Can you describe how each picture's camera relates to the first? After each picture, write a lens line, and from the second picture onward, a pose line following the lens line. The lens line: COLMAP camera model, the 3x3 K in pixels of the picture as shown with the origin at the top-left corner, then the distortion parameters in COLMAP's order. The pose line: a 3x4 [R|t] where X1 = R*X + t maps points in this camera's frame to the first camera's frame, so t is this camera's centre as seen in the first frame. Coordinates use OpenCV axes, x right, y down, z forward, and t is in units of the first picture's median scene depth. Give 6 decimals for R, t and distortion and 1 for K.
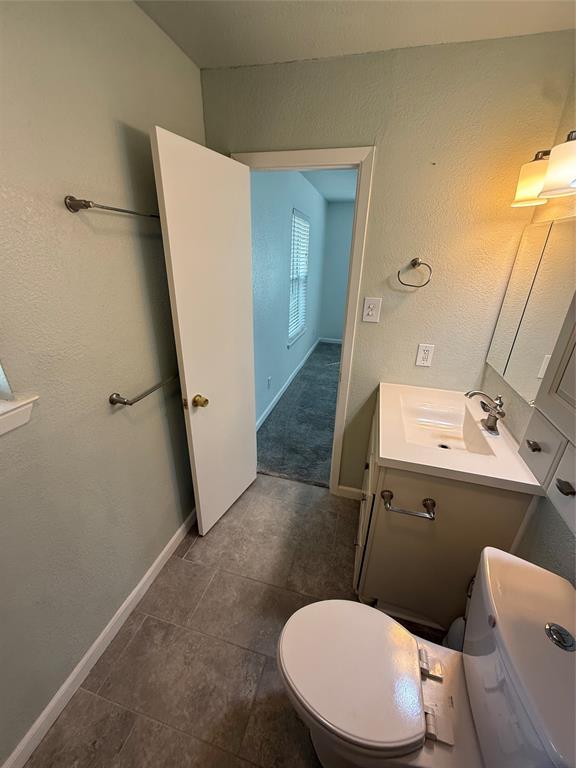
lens RADIAL K [[306.2, 0, 288.0], [0, 306.2, 384.0], [0, 0, 1]] dist [0.000592, 0.000002]
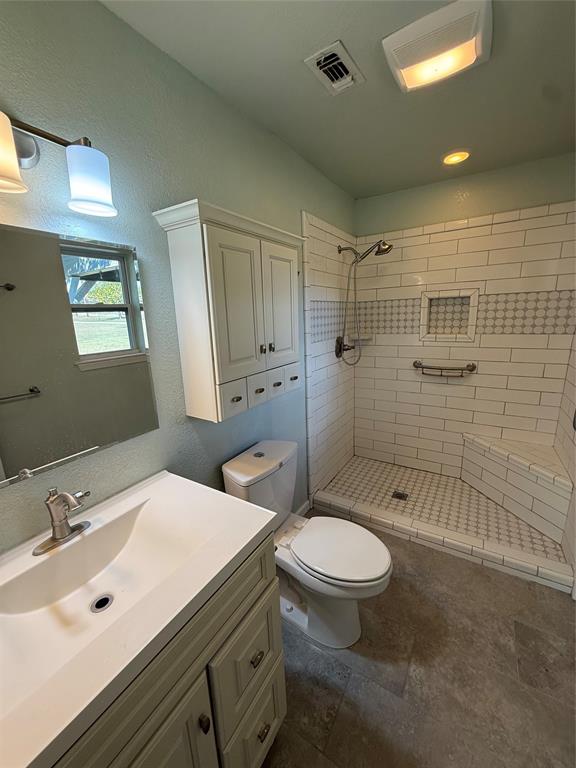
lens RADIAL K [[306.2, 0, 288.0], [0, 306.2, 384.0], [0, 0, 1]] dist [0.000592, 0.000002]
pose [[-0.958880, -0.058216, 0.277778, 0.062007], [0.119638, 0.804617, 0.581617, -0.476029], [-0.257365, 0.590933, -0.764566, 1.313688]]
